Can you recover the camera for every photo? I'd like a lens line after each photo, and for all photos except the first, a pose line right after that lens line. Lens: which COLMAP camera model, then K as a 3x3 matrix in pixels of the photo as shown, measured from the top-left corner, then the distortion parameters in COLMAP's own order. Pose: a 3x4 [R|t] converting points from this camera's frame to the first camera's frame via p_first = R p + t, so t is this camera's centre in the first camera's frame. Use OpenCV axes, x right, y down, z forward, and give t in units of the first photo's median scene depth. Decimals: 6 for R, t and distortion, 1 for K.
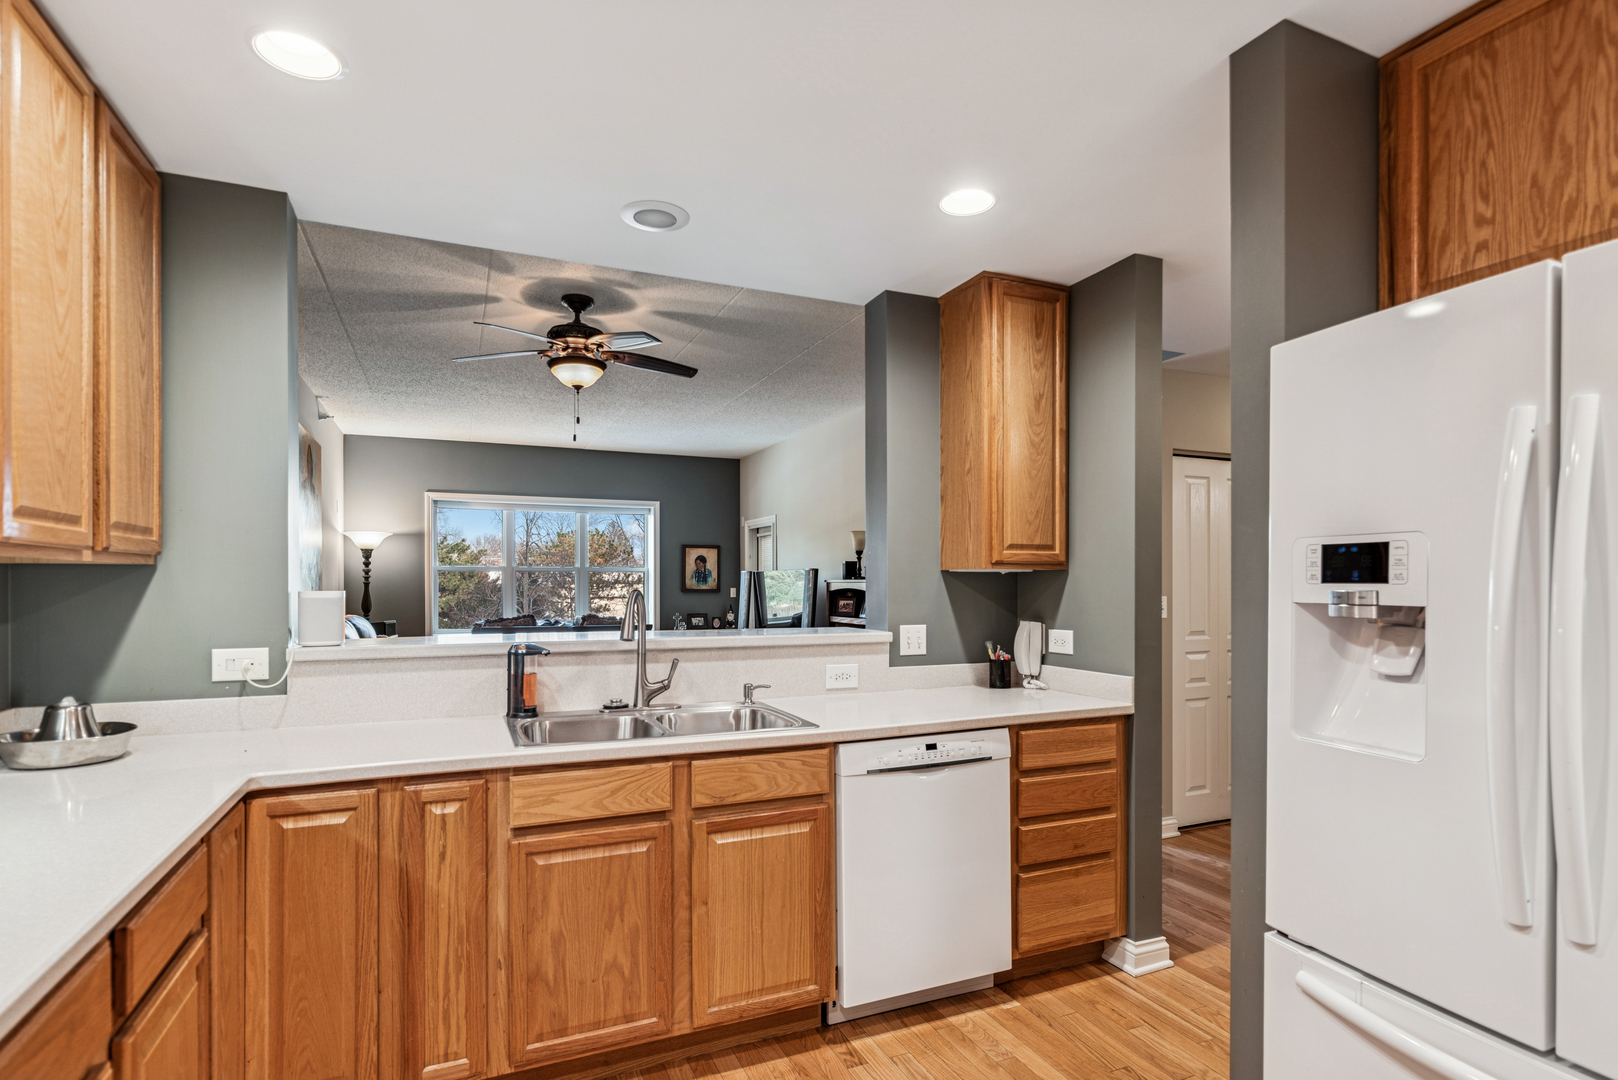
lens RADIAL K [[794.6, 0, 830.8], [0, 794.6, 586.7], [0, 0, 1]] dist [0.003293, 0.001502]
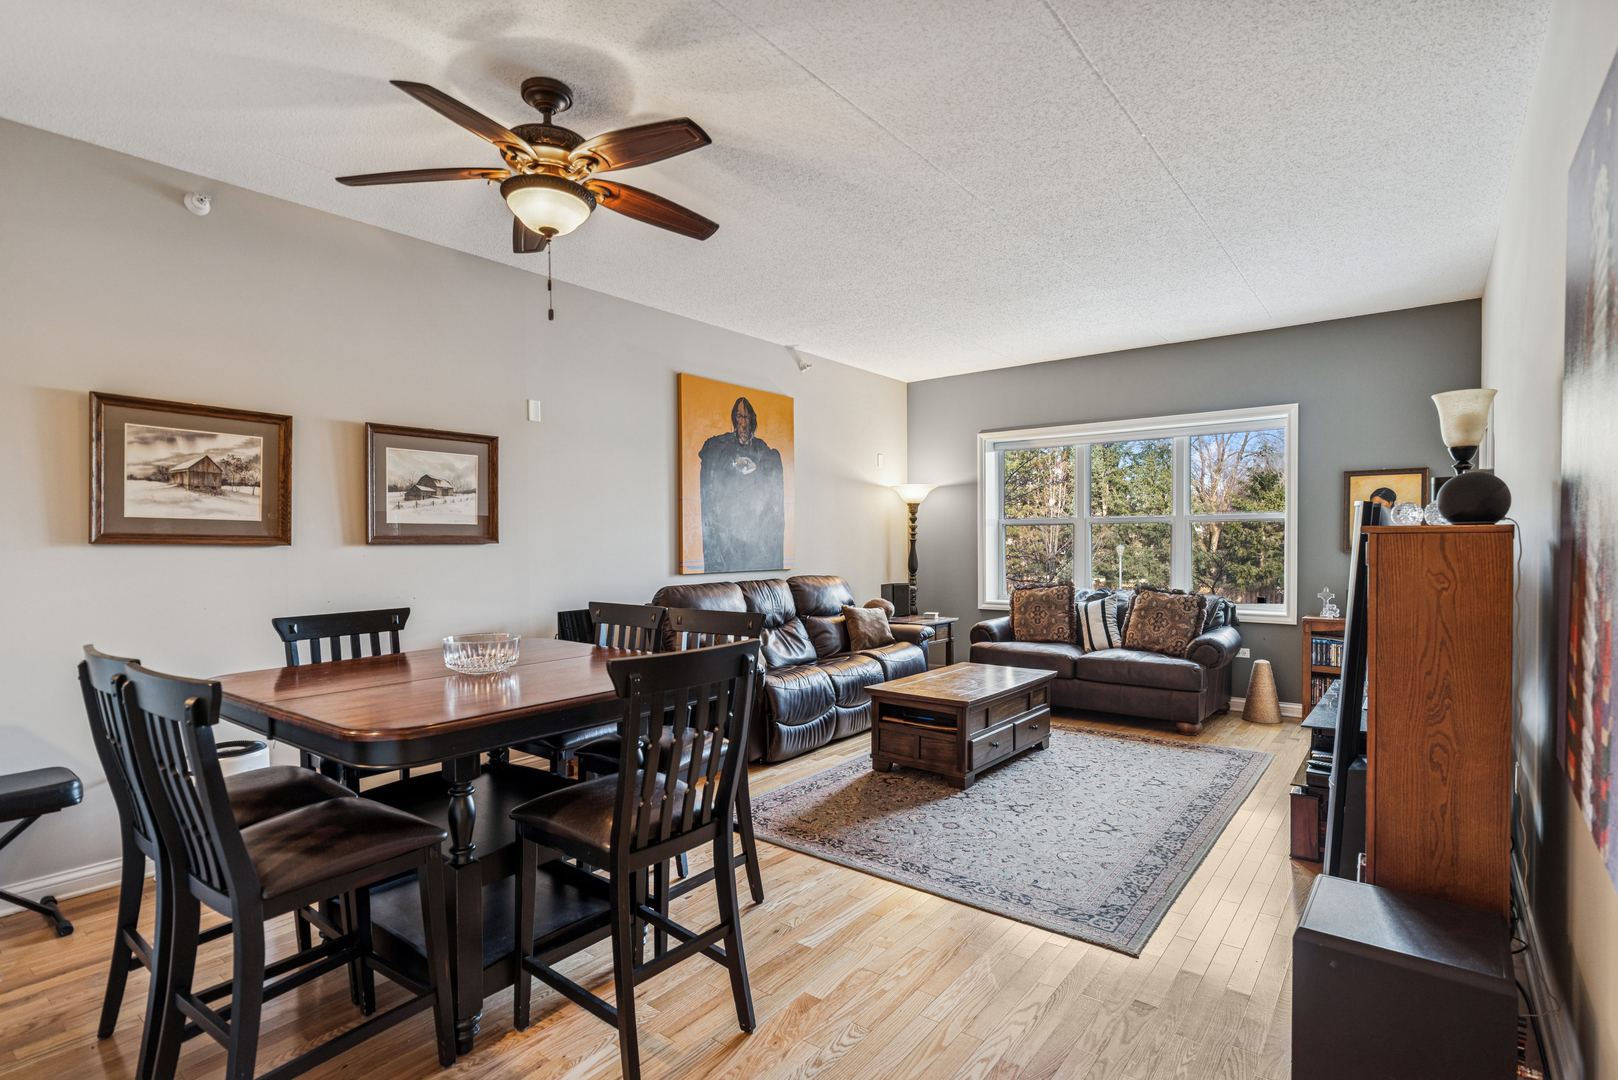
lens RADIAL K [[794.6, 0, 819.9], [0, 794.6, 546.9], [0, 0, 1]] dist [0.003293, 0.001502]
pose [[0.470186, 0.002935, -0.882562, 0.147257], [0.003436, 0.999981, 0.005156, -0.001776], [0.882560, -0.005457, 0.470167, 0.387398]]
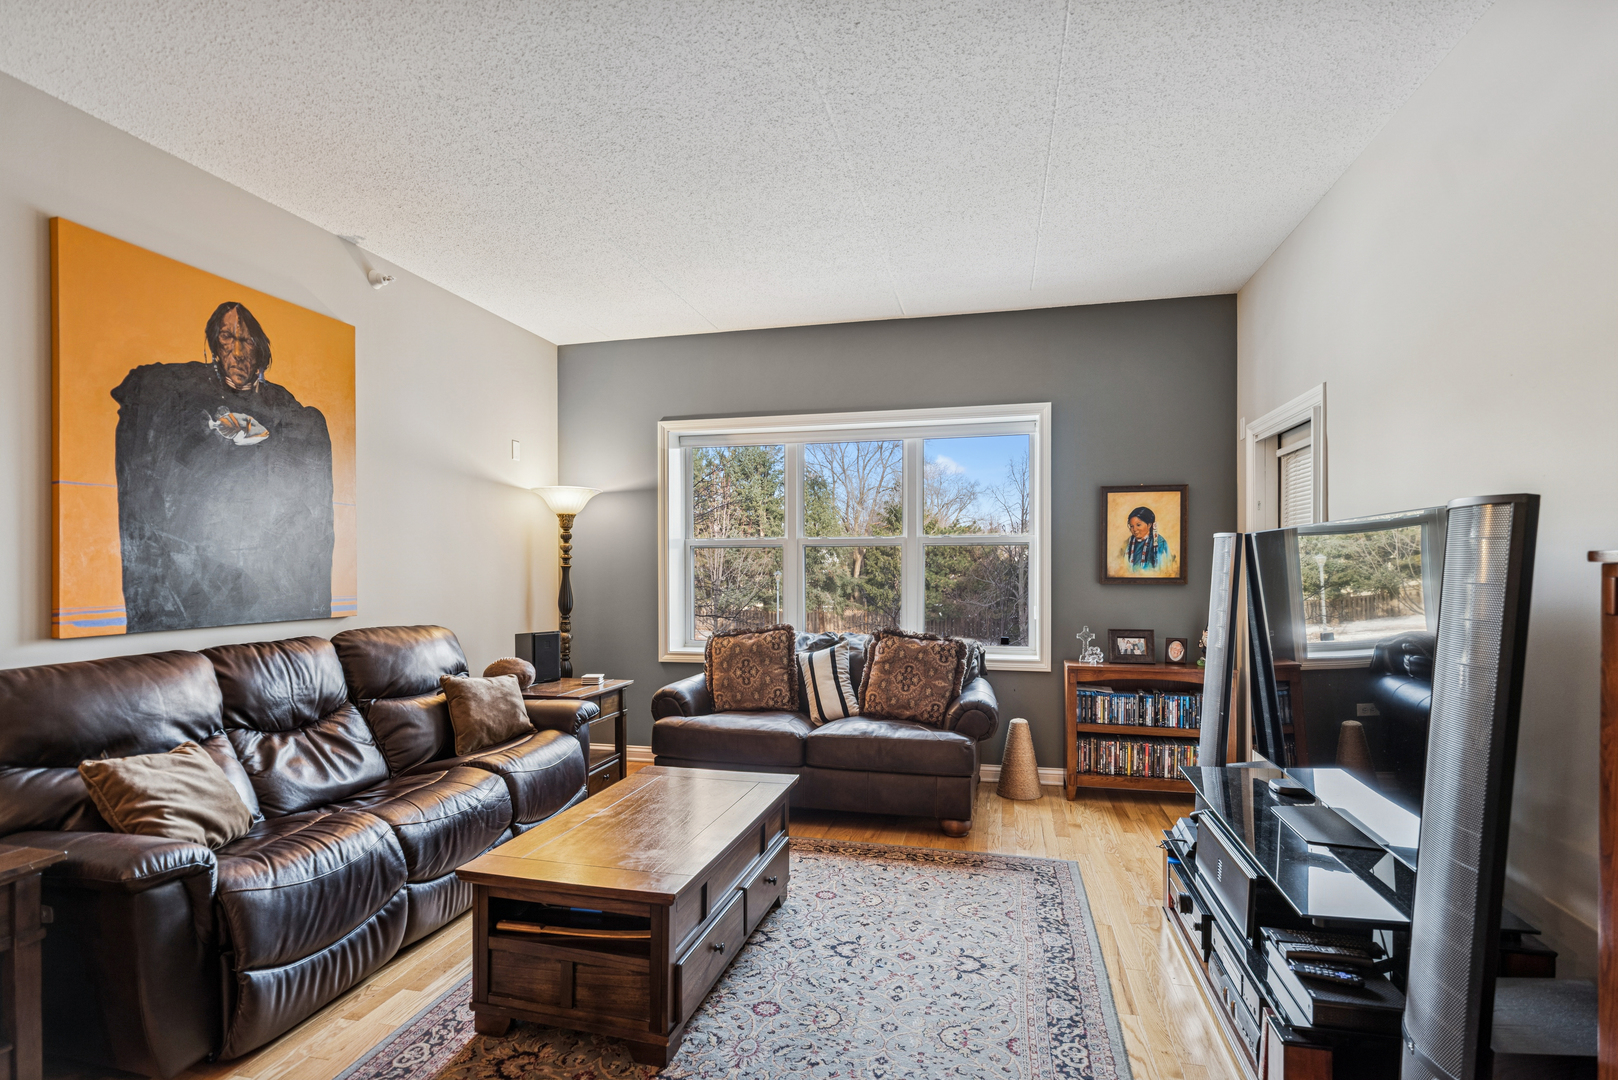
lens RADIAL K [[794.6, 0, 812.6], [0, 794.6, 565.5], [0, 0, 1]] dist [0.003293, 0.001502]
pose [[0.785376, -0.002906, -0.619012, -0.023735], [0.001602, 0.999995, -0.002663, -0.003322], [0.619017, 0.001100, 0.785377, 0.508669]]
